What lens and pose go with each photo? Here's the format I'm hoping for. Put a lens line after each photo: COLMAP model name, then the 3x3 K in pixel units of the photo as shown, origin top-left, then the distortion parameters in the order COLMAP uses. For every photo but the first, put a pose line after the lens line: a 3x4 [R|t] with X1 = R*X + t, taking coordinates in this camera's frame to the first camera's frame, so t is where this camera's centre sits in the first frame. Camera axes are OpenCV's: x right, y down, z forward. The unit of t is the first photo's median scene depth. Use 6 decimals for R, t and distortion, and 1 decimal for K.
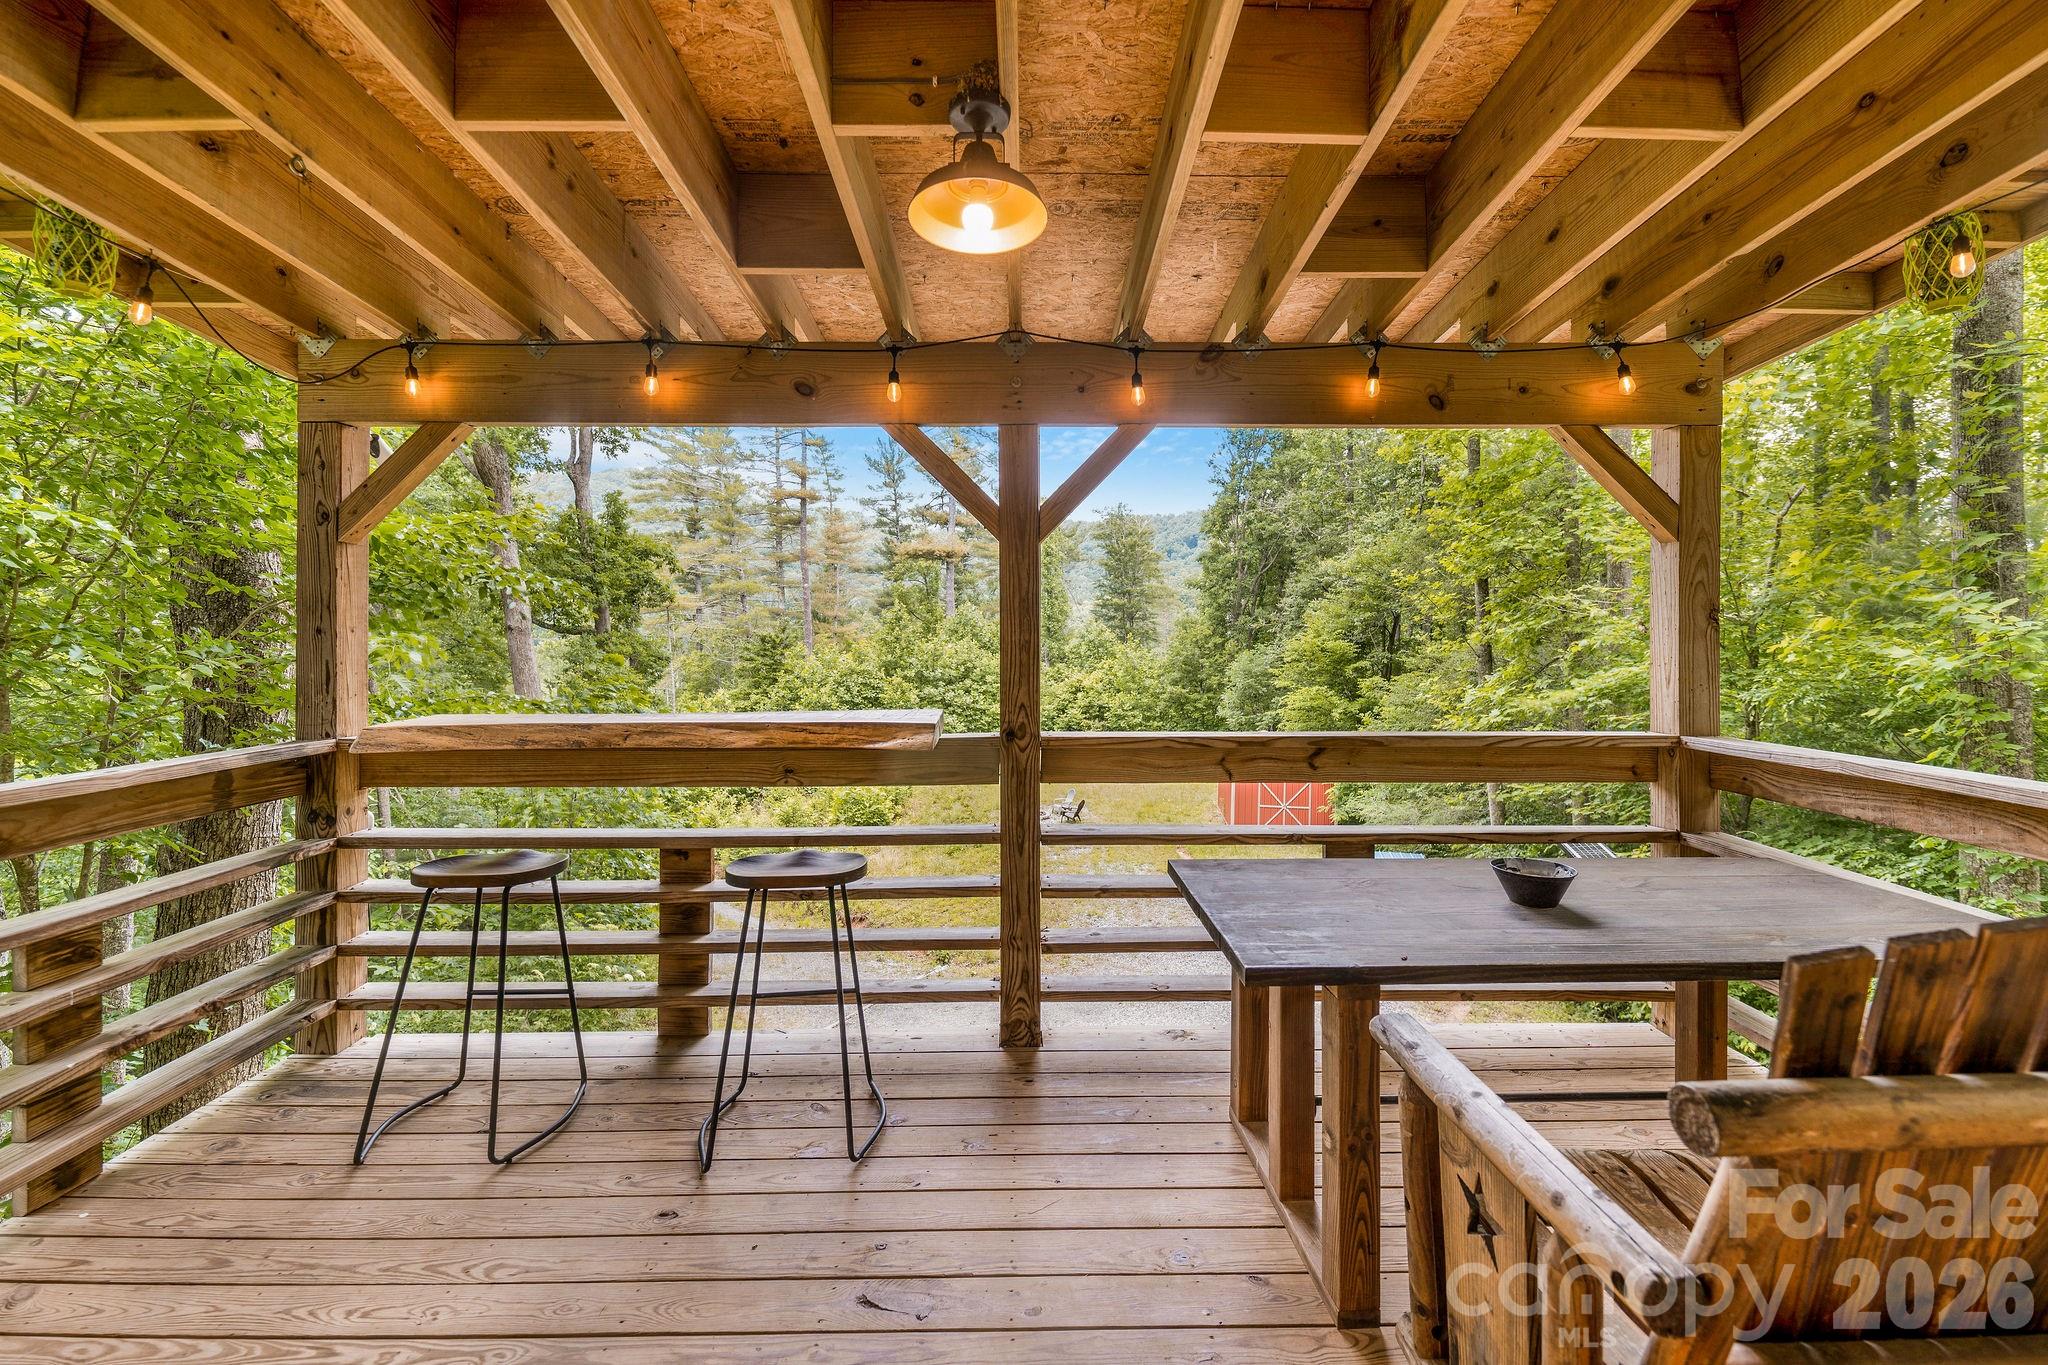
lens RADIAL K [[824.8, 0, 1015.0], [0, 824.8, 637.7], [0, 0, 1]] dist [0.018035, -0.007687]
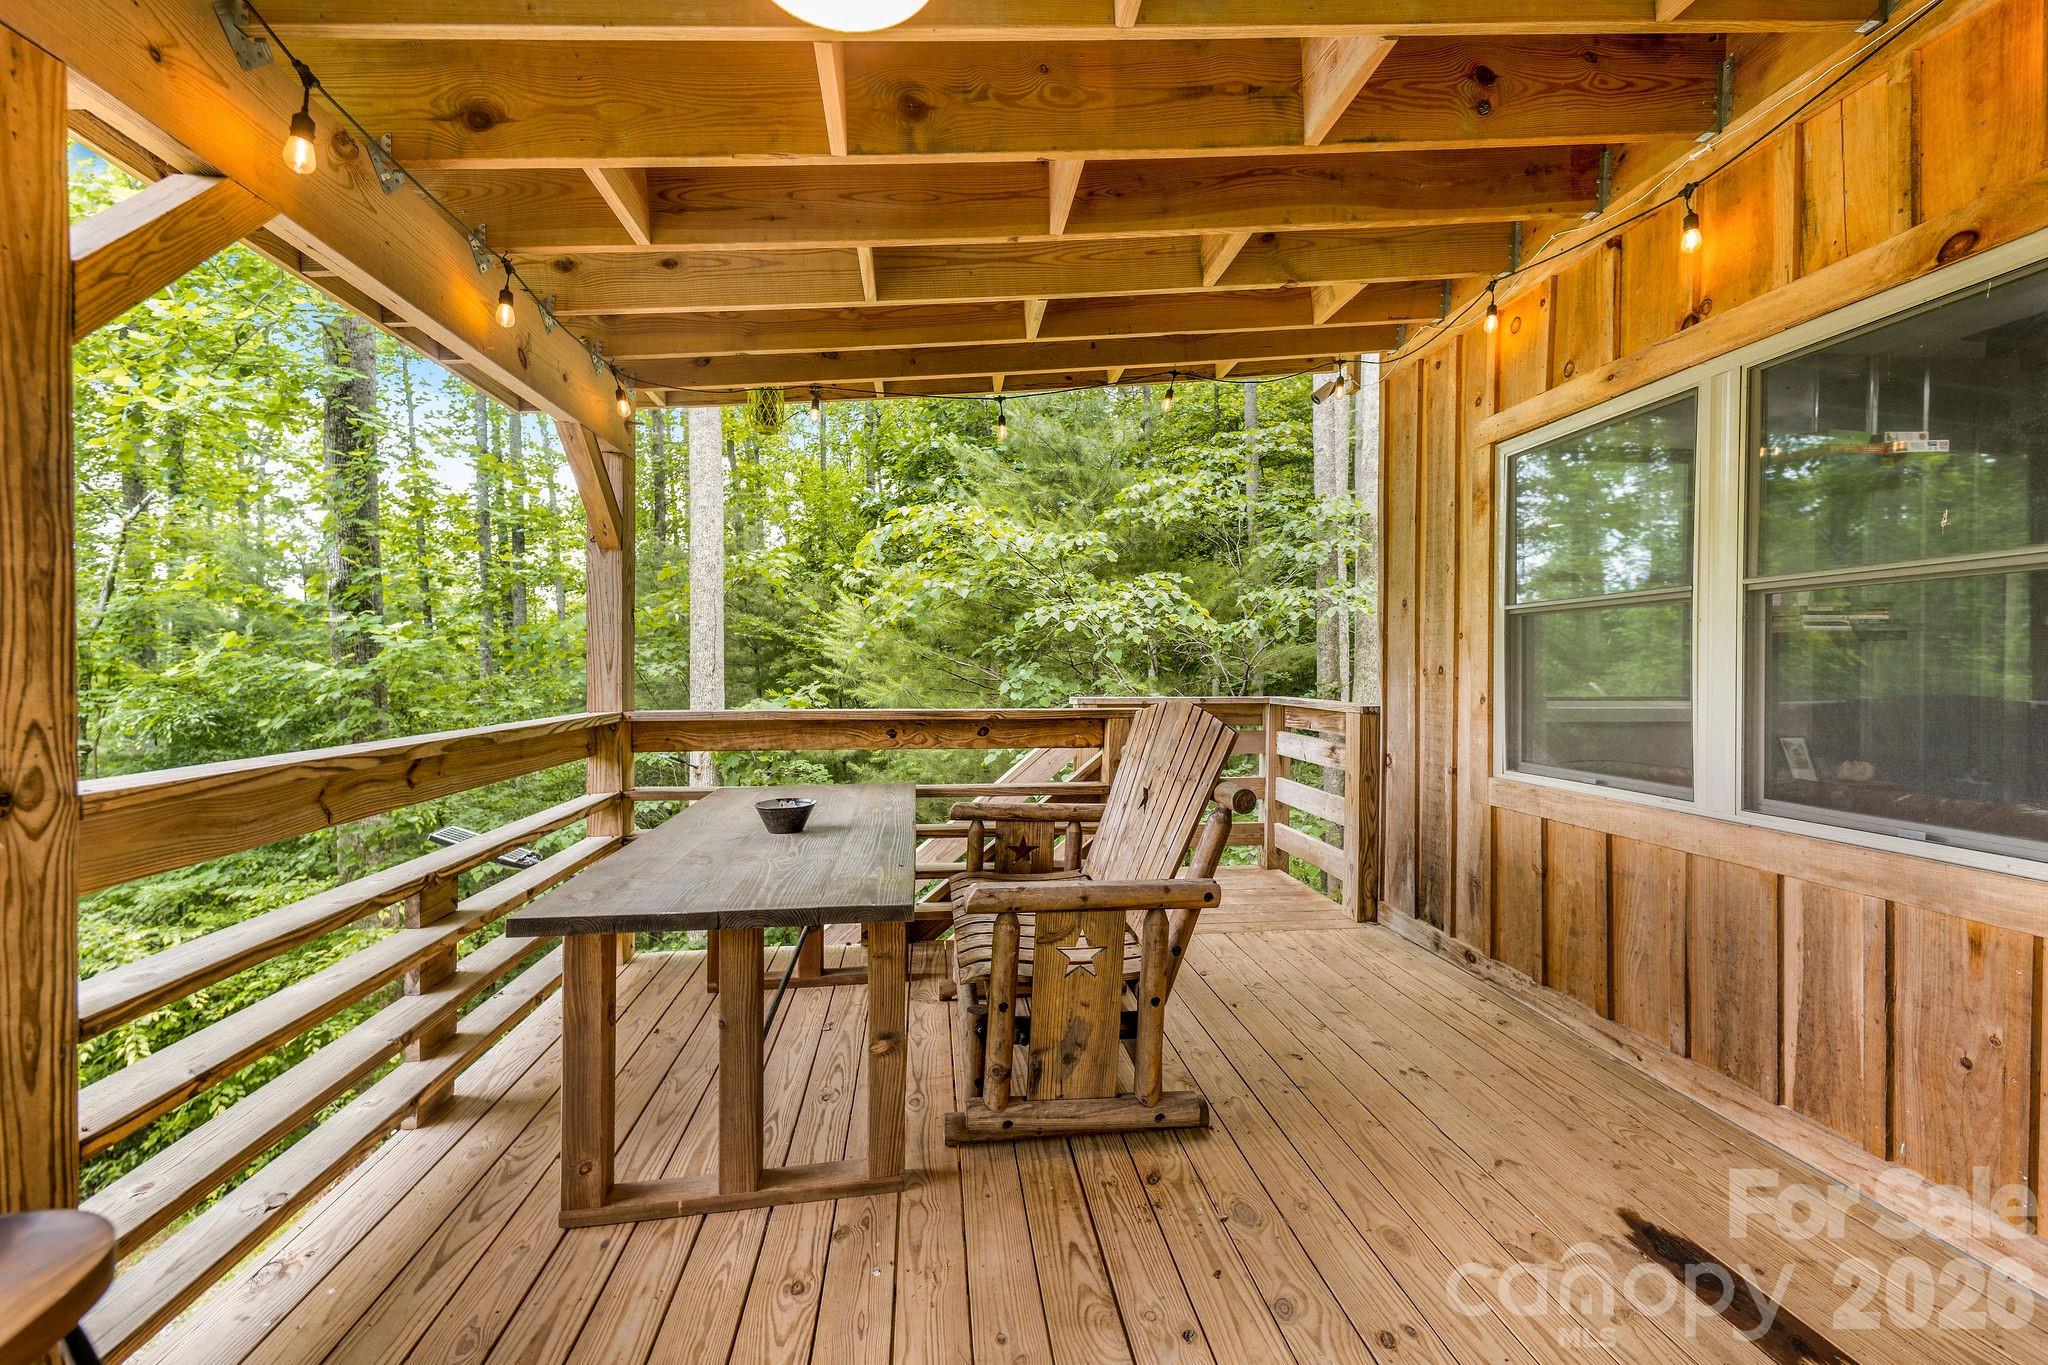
lens RADIAL K [[824.8, 0, 1036.3], [0, 824.8, 677.0], [0, 0, 1]] dist [0.018035, -0.007687]
pose [[-0.119988, -0.016801, 0.992633, -0.464295], [0.002783, 0.999847, 0.017259, 0.051408], [-0.992771, 0.004833, -0.119923, 0.551564]]
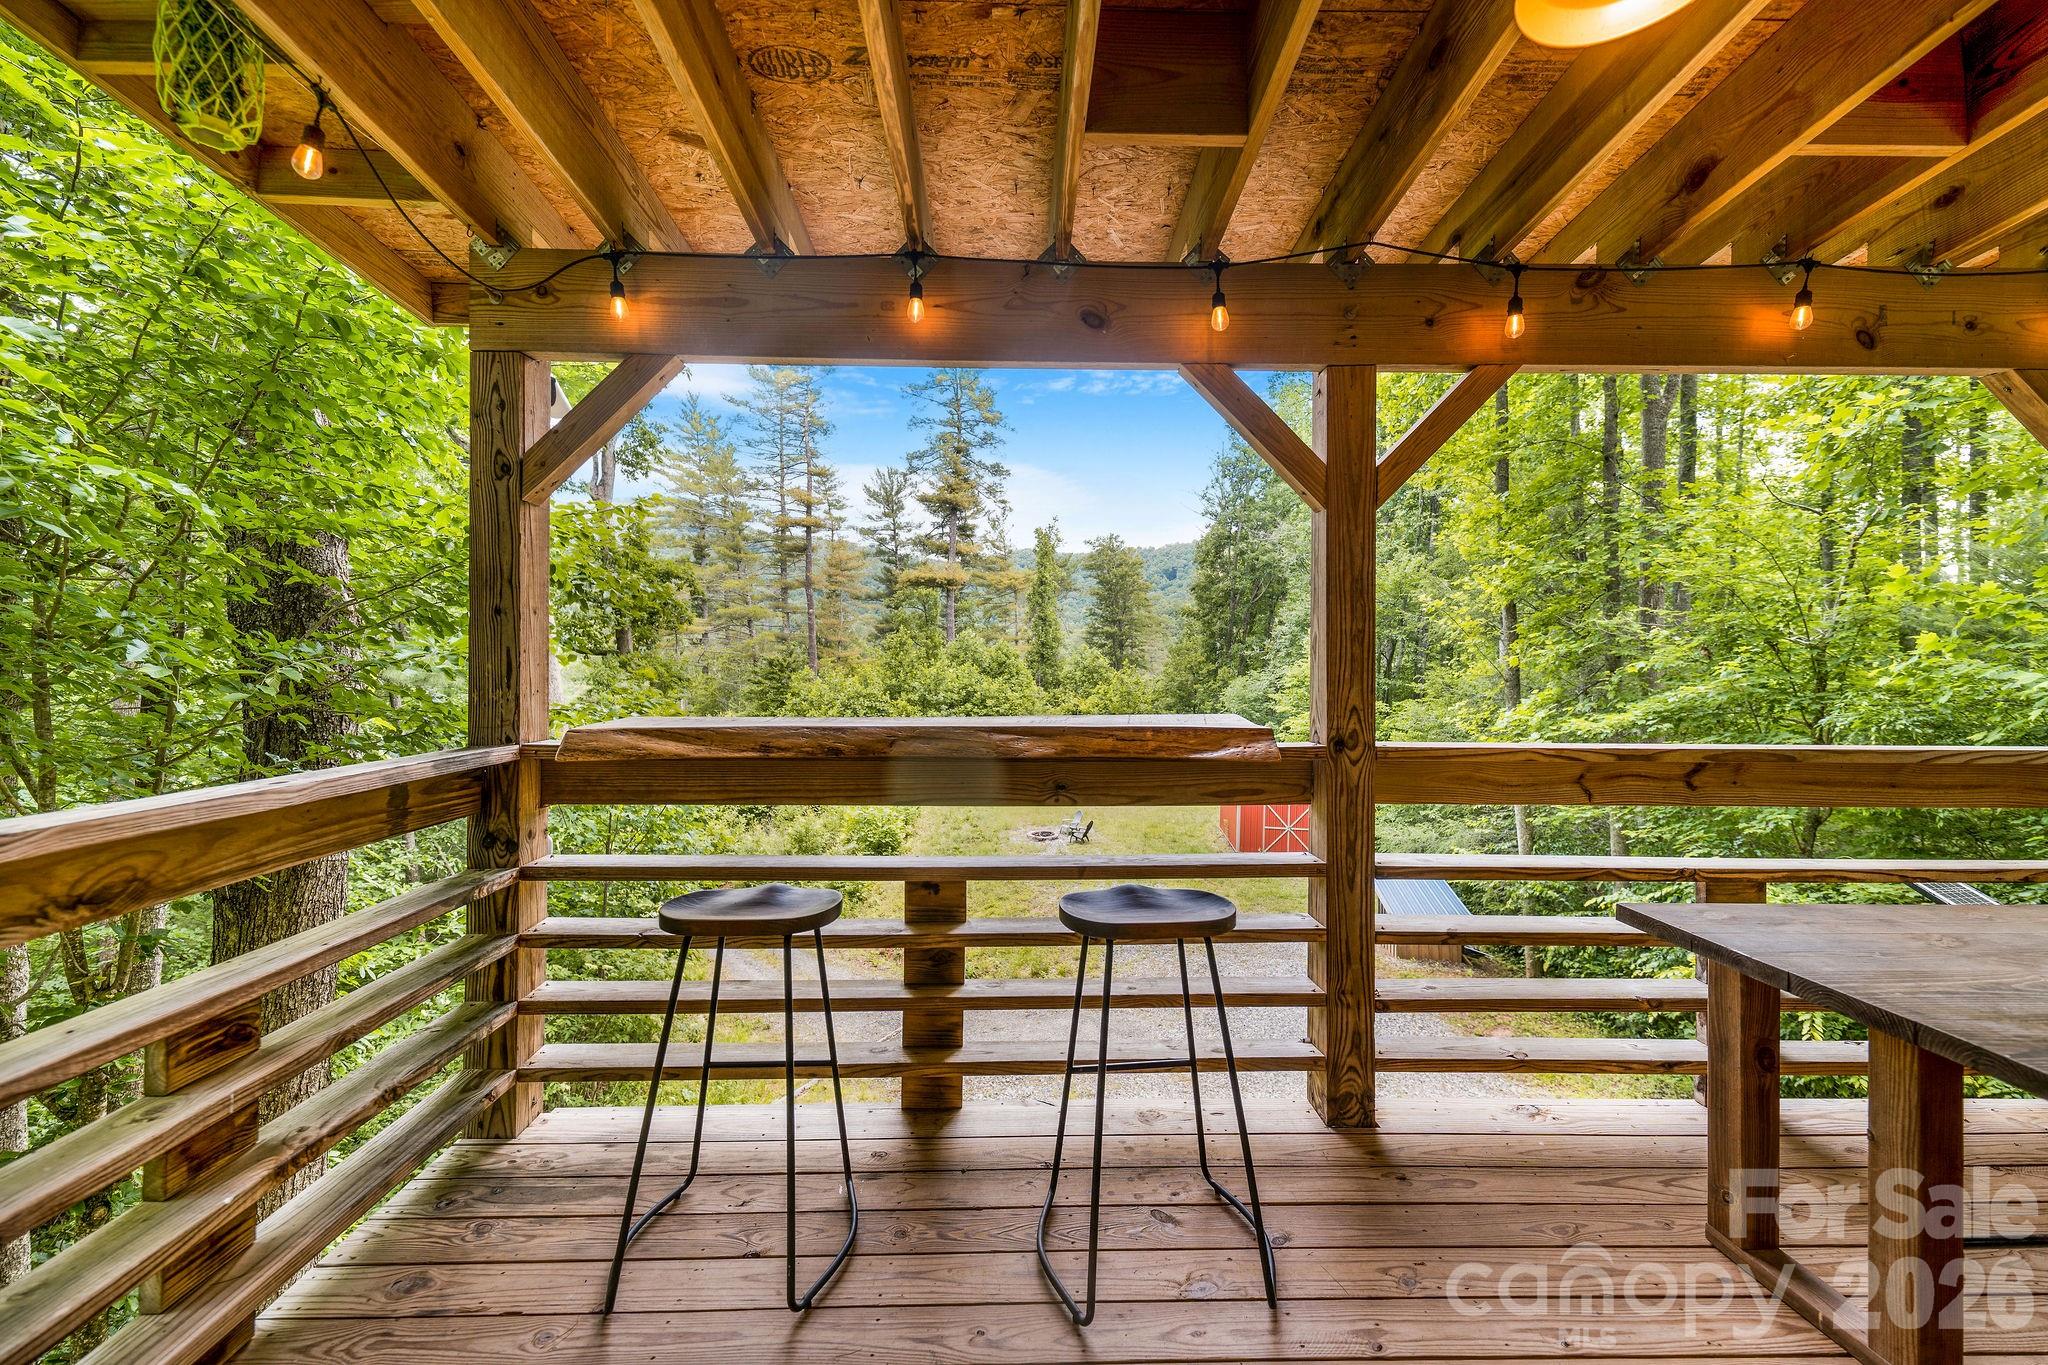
lens RADIAL K [[824.8, 0, 1025.6], [0, 824.8, 661.7], [0, 0, 1]] dist [0.018035, -0.007687]
pose [[0.999887, 0.004887, 0.014237, -0.328195], [-0.004831, 0.999981, -0.003911, 0.040840], [-0.014256, 0.003842, 0.999891, 0.185346]]
